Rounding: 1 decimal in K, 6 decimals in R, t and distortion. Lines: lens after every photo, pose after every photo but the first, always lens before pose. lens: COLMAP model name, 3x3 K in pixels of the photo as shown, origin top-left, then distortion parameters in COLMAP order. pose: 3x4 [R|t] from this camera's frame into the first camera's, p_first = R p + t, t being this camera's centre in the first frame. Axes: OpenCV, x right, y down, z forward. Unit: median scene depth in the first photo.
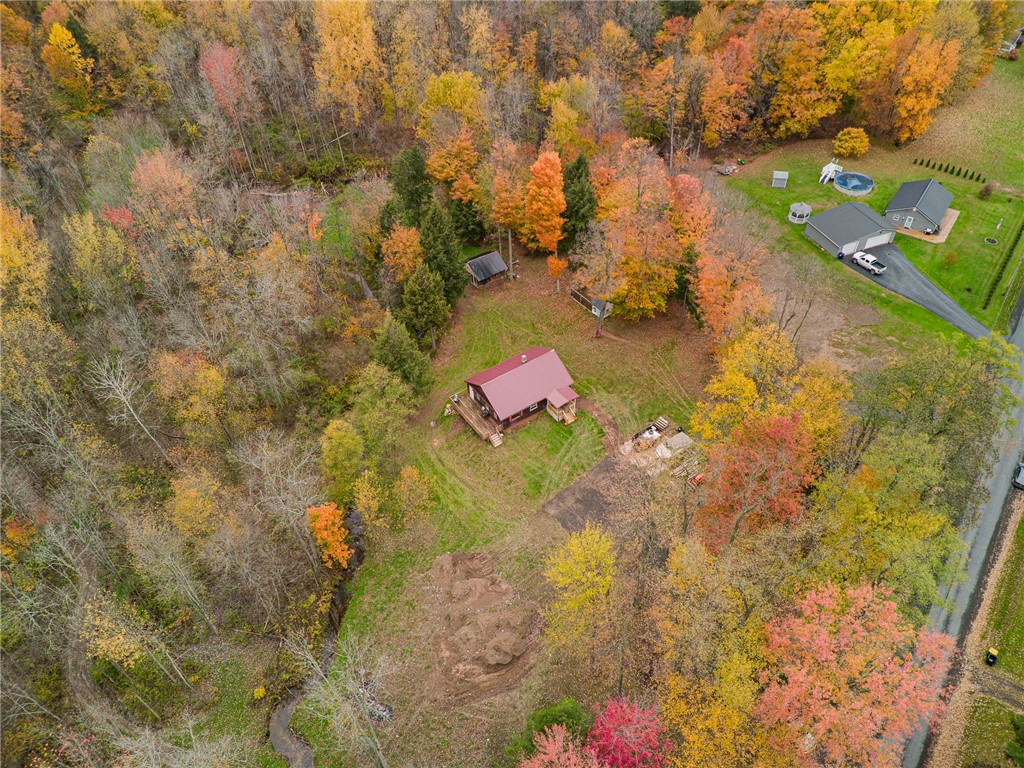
lens RADIAL K [[756.5, 0, 512.0], [0, 756.5, 384.0], [0, 0, 1]] dist [0.006670, -0.003446]
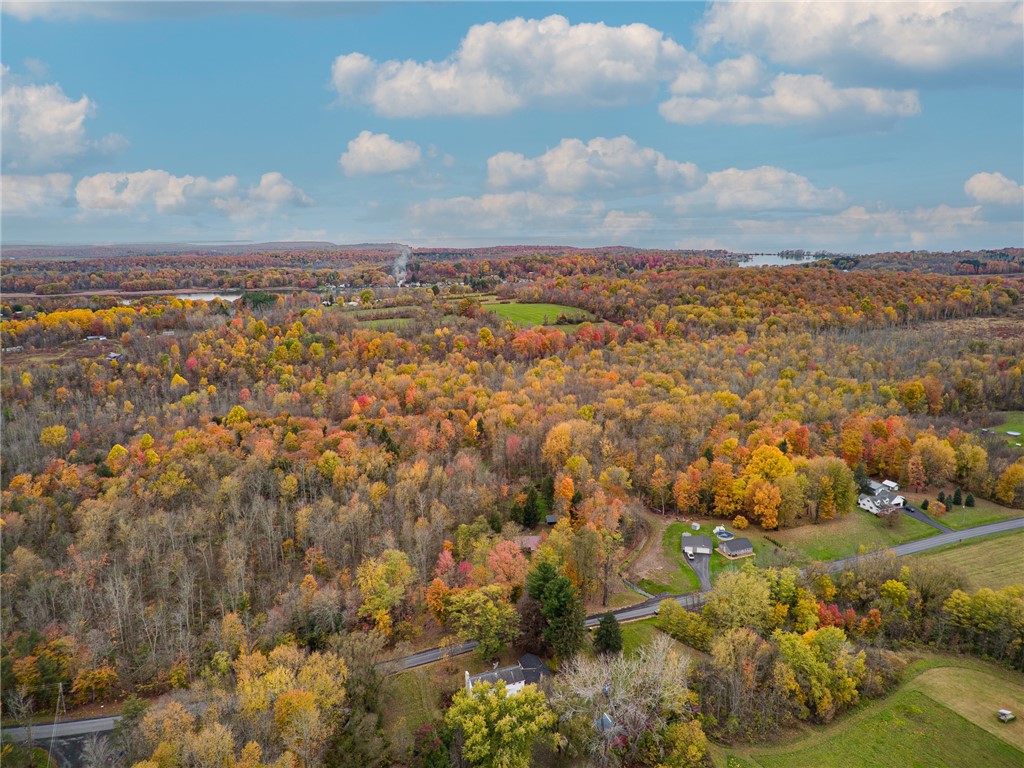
lens RADIAL K [[697.5, 0, 512.0], [0, 697.5, 384.0], [0, 0, 1]] dist [0.008414, -0.001801]
pose [[0.830750, 0.132118, -0.540739, 1.079611], [-0.394021, 0.825750, -0.403589, 0.489465], [0.393194, 0.548345, 0.738049, -1.115495]]
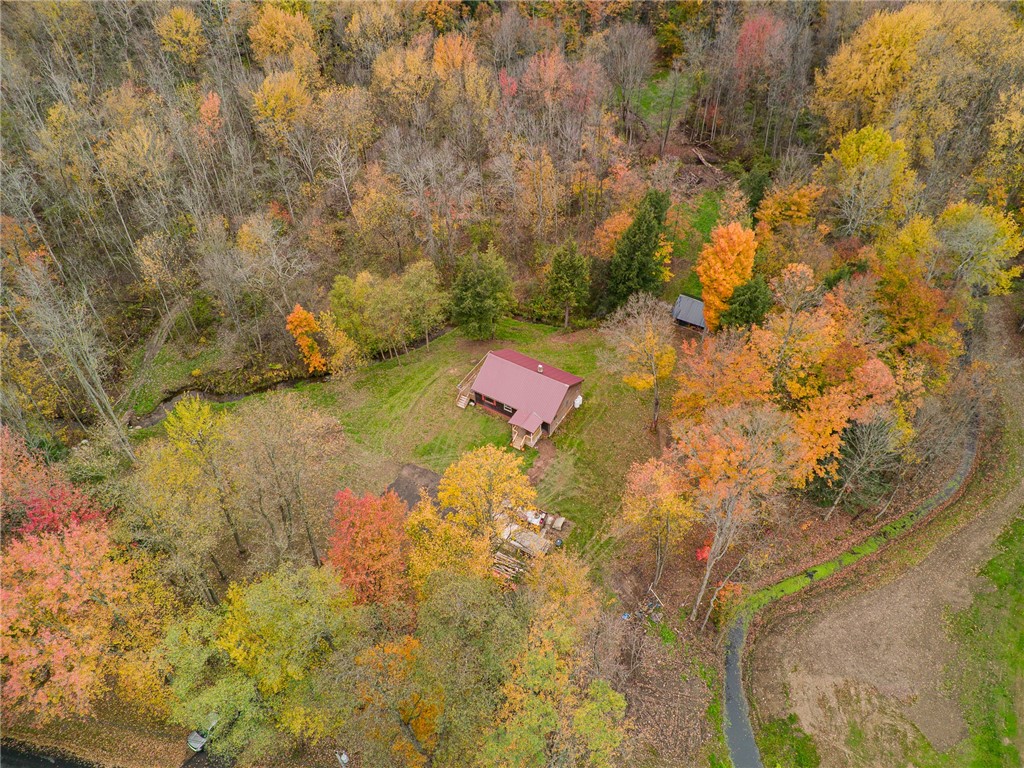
lens RADIAL K [[756.5, 0, 512.0], [0, 756.5, 384.0], [0, 0, 1]] dist [0.006670, -0.003446]
pose [[0.410435, 0.662202, -0.626922, 0.476641], [-0.638631, 0.699481, 0.320744, -0.236427], [0.650917, 0.268728, 0.709994, 0.232810]]
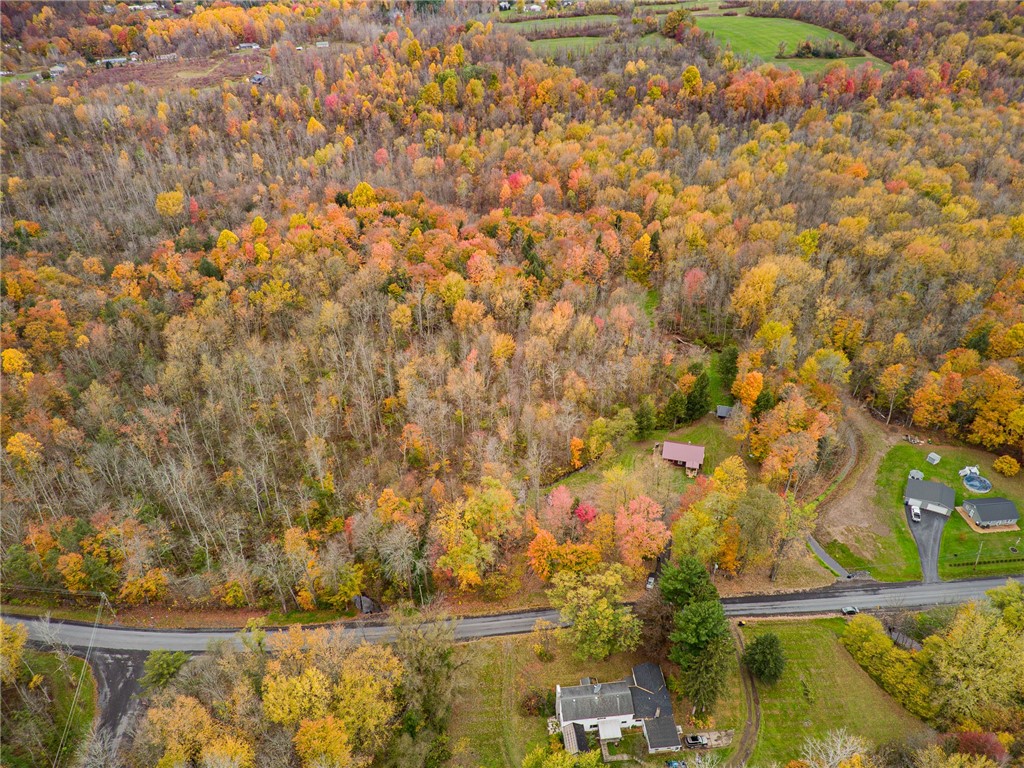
lens RADIAL K [[740.9, 0, 512.0], [0, 740.9, 384.0], [0, 0, 1]] dist [0.032085, -0.029693]
pose [[0.649522, 0.436188, -0.622785, 0.762567], [-0.532781, 0.845466, 0.036495, 0.014793], [0.542462, 0.308104, 0.781541, -0.848537]]
